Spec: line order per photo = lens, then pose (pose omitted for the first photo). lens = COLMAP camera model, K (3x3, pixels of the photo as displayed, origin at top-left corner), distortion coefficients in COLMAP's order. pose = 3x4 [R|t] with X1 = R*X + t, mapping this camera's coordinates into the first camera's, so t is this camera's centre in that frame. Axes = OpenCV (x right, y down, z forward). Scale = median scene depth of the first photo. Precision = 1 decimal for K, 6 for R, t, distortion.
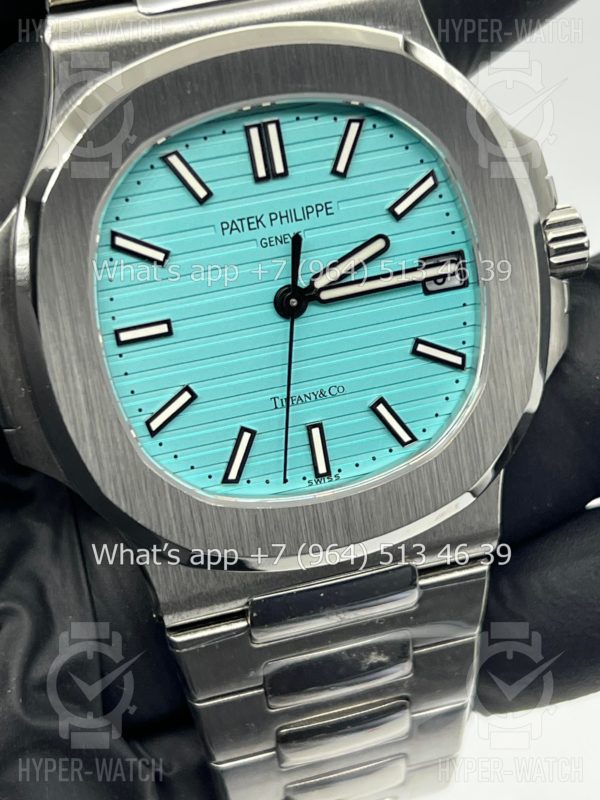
lens RADIAL K [[1868.8, 0, 296.8], [0, 1868.8, 404.0], [0, 0, 1]] dist [0.237827, 0.000000]
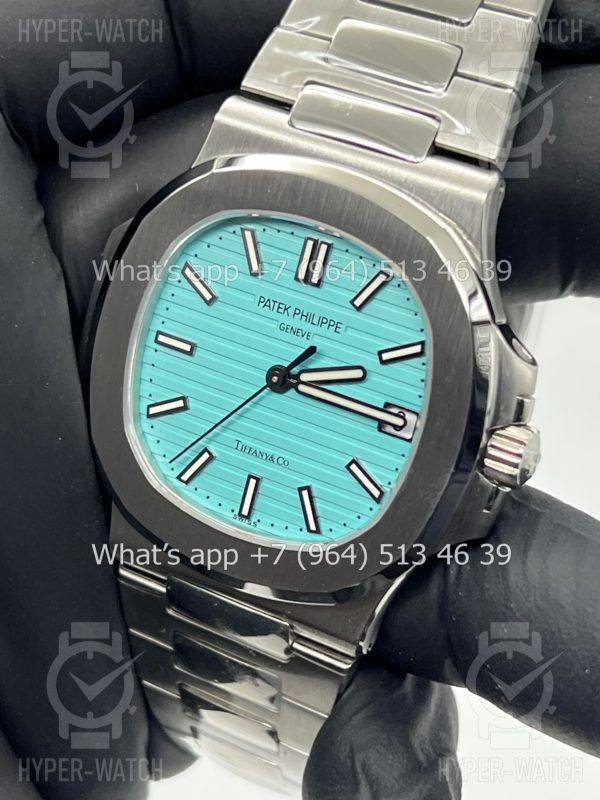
lens RADIAL K [[1868.8, 0, 295.7], [0, 1868.8, 400.3], [0, 0, 1]] dist [0.237827, 0.000000]
pose [[0.699538, 0.477256, -0.531858, 0.665982], [-0.478603, 0.865598, 0.147240, -0.228955], [0.530647, 0.151549, 0.833935, -0.019392]]
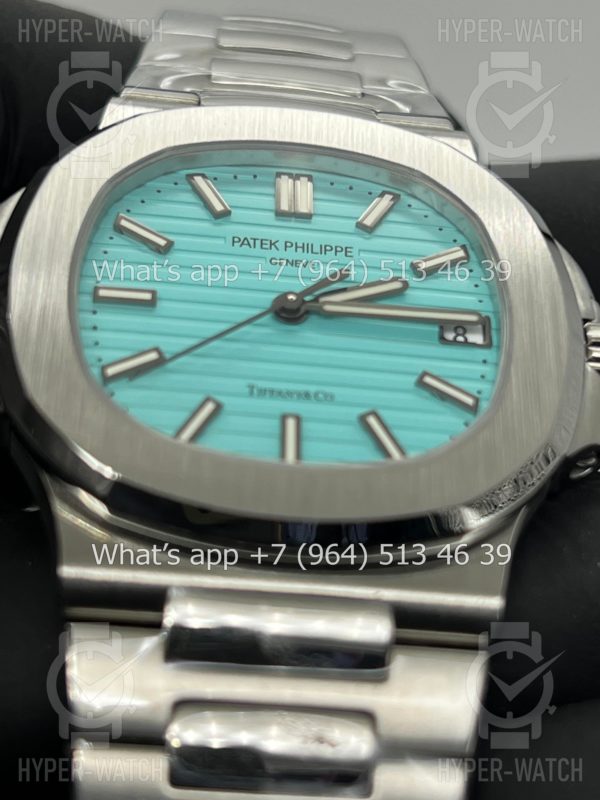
lens RADIAL K [[1868.8, 0, 299.9], [0, 1868.8, 401.2], [0, 0, 1]] dist [0.237827, 0.000000]
pose [[0.977400, 0.062567, -0.201926, 0.189507], [-0.193761, 0.647103, -0.737370, 0.650040], [0.084532, 0.759831, 0.644602, 0.443358]]
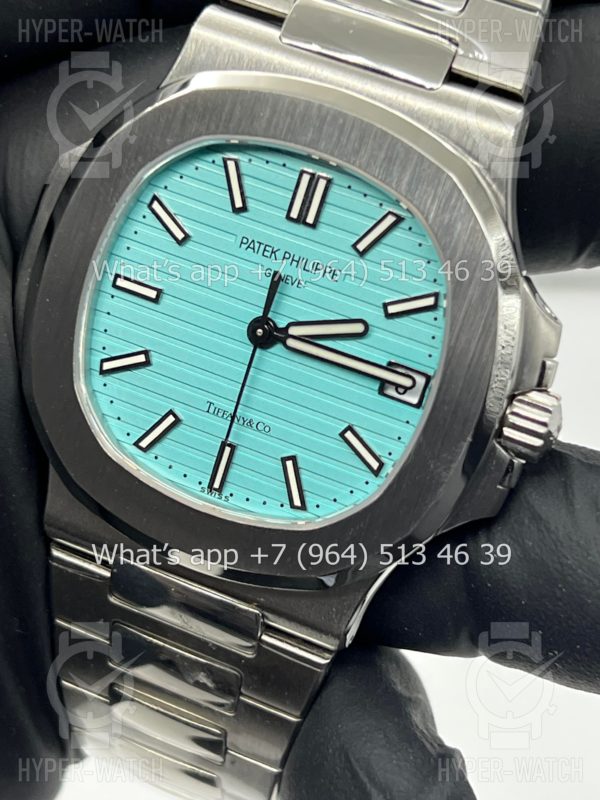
lens RADIAL K [[1868.8, 0, 306.3], [0, 1868.8, 401.5], [0, 0, 1]] dist [0.237827, 0.000000]
pose [[0.764711, 0.495143, -0.412372, 0.479055], [-0.517792, 0.853100, 0.064131, -0.102530], [0.383549, 0.164481, 0.908755, 0.038314]]
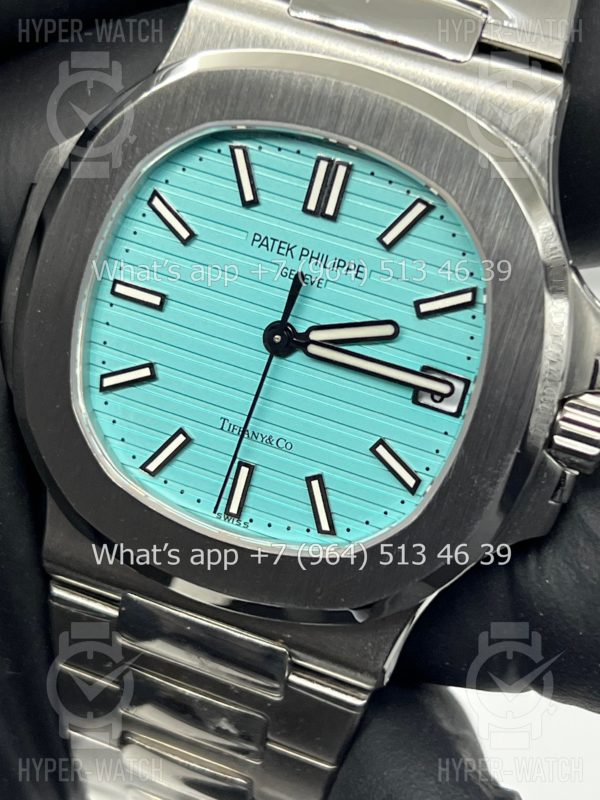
lens RADIAL K [[1868.8, 0, 302.1], [0, 1868.8, 397.3], [0, 0, 1]] dist [0.237827, 0.000000]
pose [[0.785058, 0.465966, -0.408117, 0.413864], [-0.489142, 0.870588, 0.053072, -0.084877], [0.380032, 0.157963, 0.911385, 0.128033]]
